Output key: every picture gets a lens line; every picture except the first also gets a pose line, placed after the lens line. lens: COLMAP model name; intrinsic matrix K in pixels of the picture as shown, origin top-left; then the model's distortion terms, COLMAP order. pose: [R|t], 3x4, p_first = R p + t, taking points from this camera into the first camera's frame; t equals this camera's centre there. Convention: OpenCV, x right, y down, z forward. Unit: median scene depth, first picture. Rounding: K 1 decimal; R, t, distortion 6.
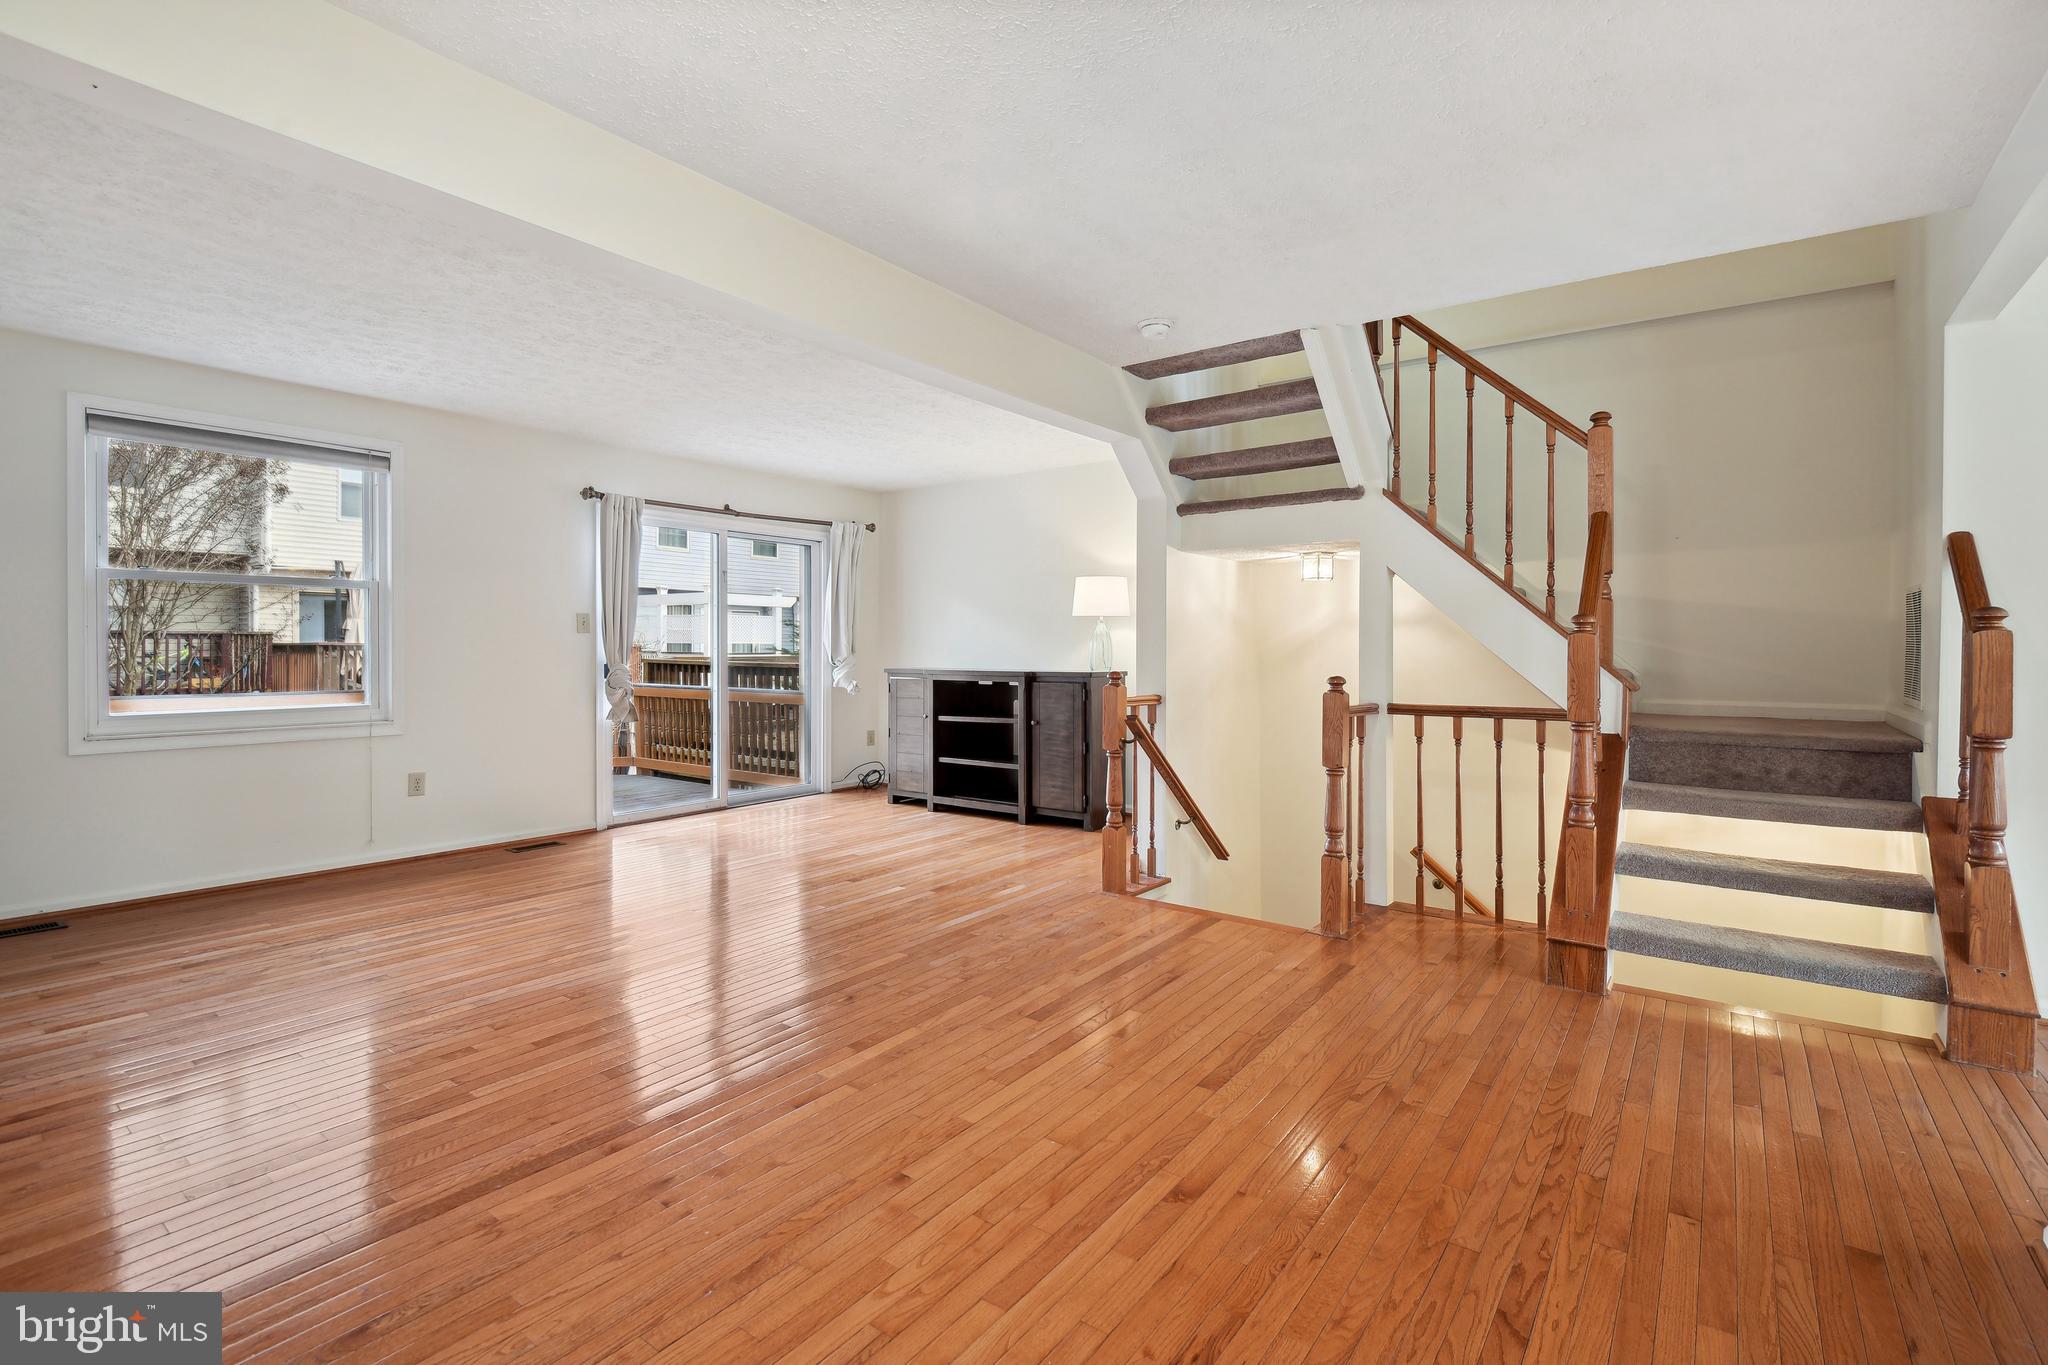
lens RADIAL K [[932.7, 0, 1032.1], [0, 932.7, 666.7], [0, 0, 1]] dist [-0.005220, -0.001852]
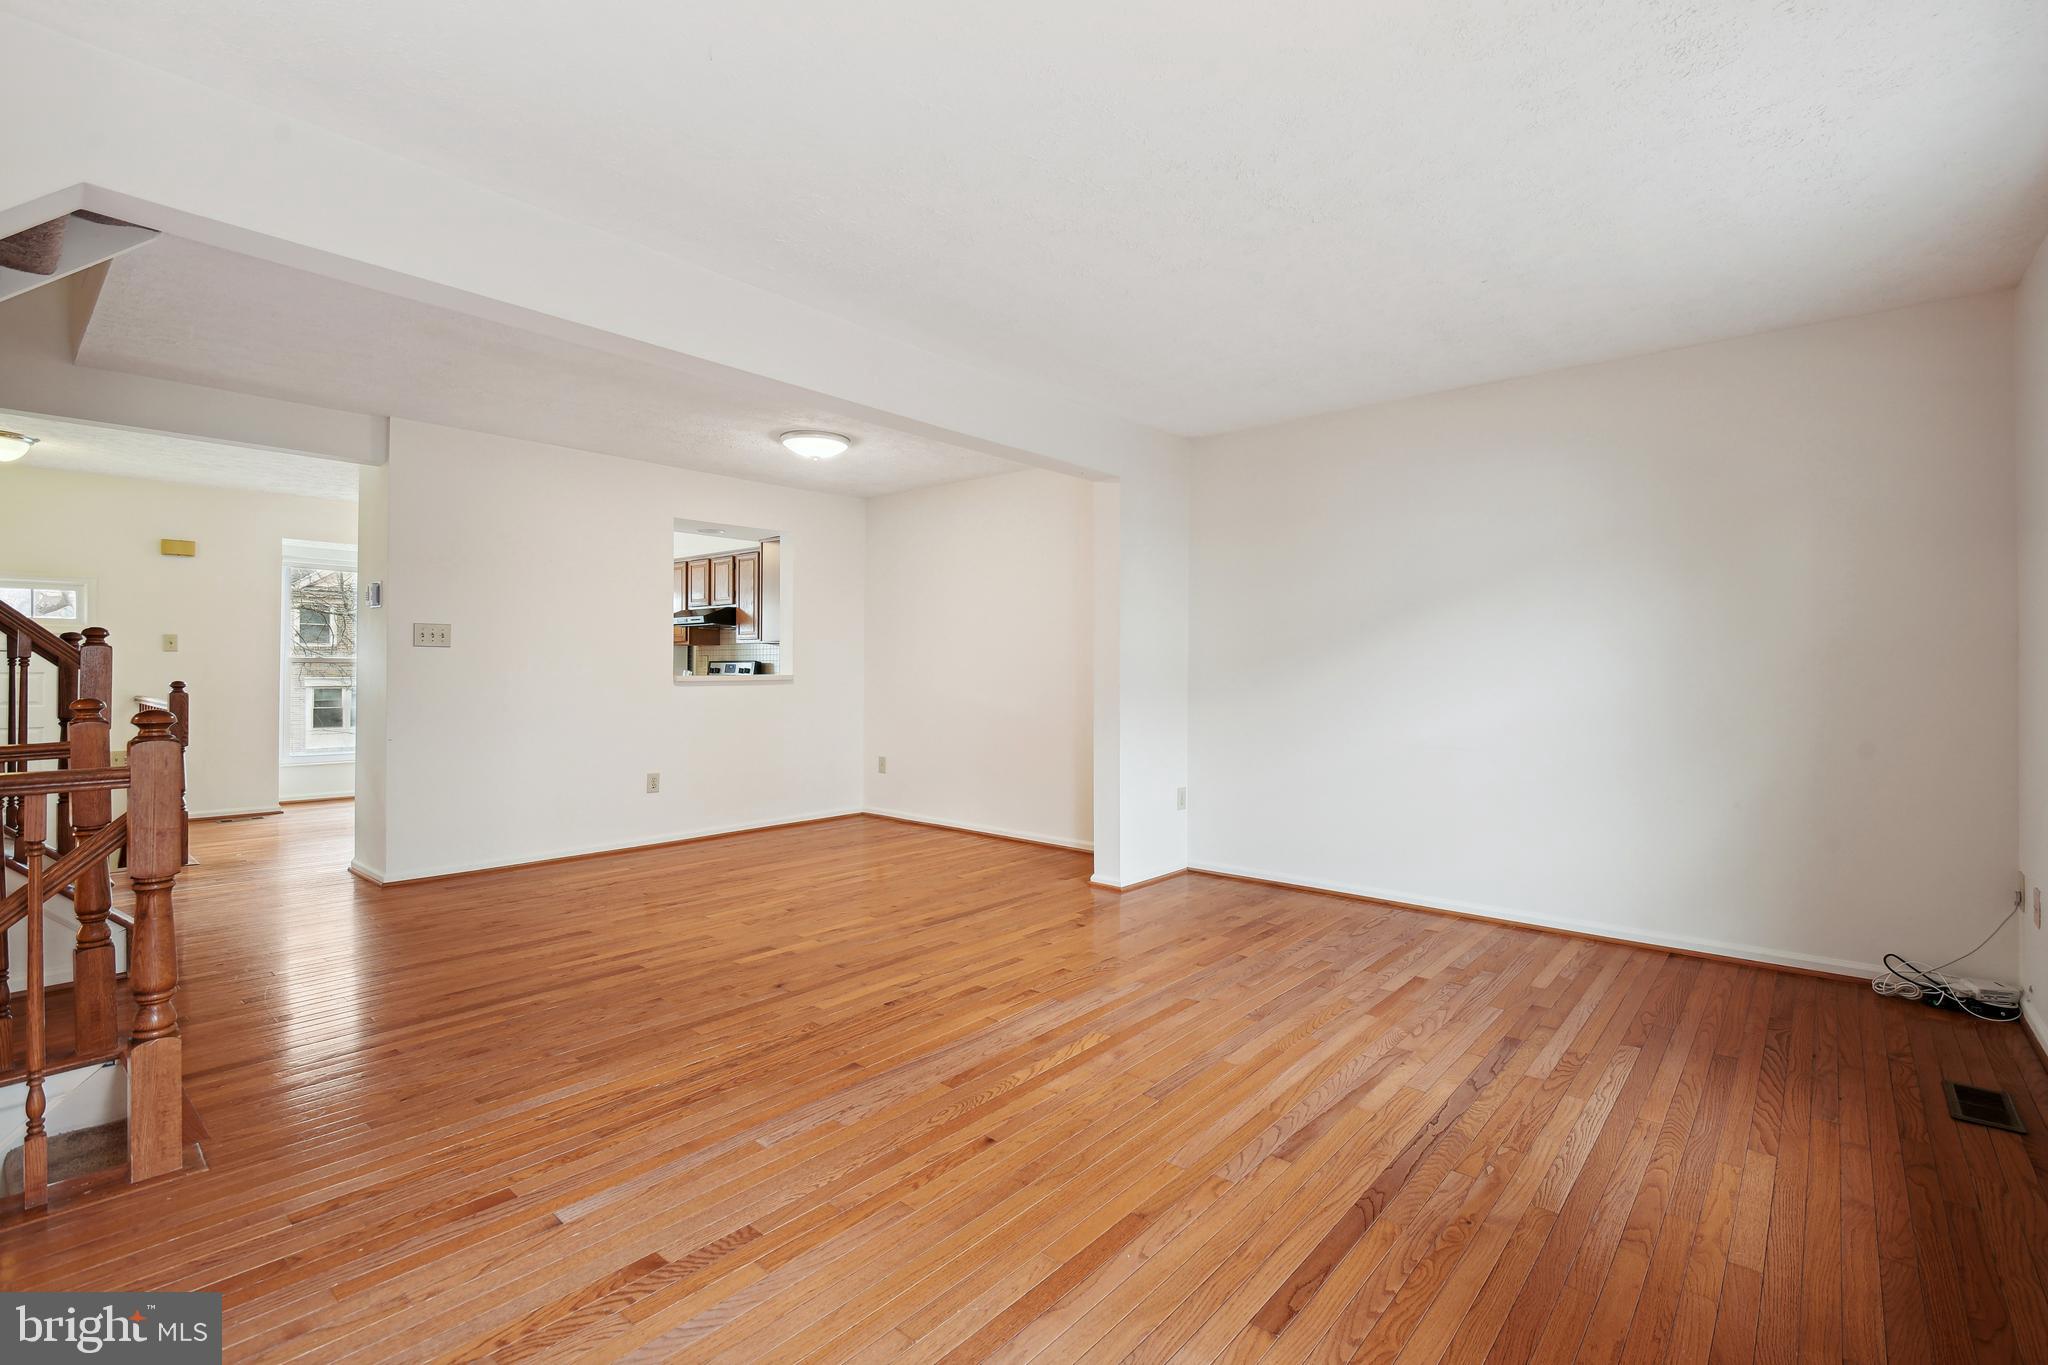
lens RADIAL K [[932.7, 0, 1017.8], [0, 932.7, 676.8], [0, 0, 1]] dist [-0.005220, -0.001852]
pose [[-0.997290, -0.016943, 0.071595, -0.544414], [-0.015480, 0.999661, 0.020929, -0.034259], [-0.071925, 0.019764, -0.997214, 2.063031]]
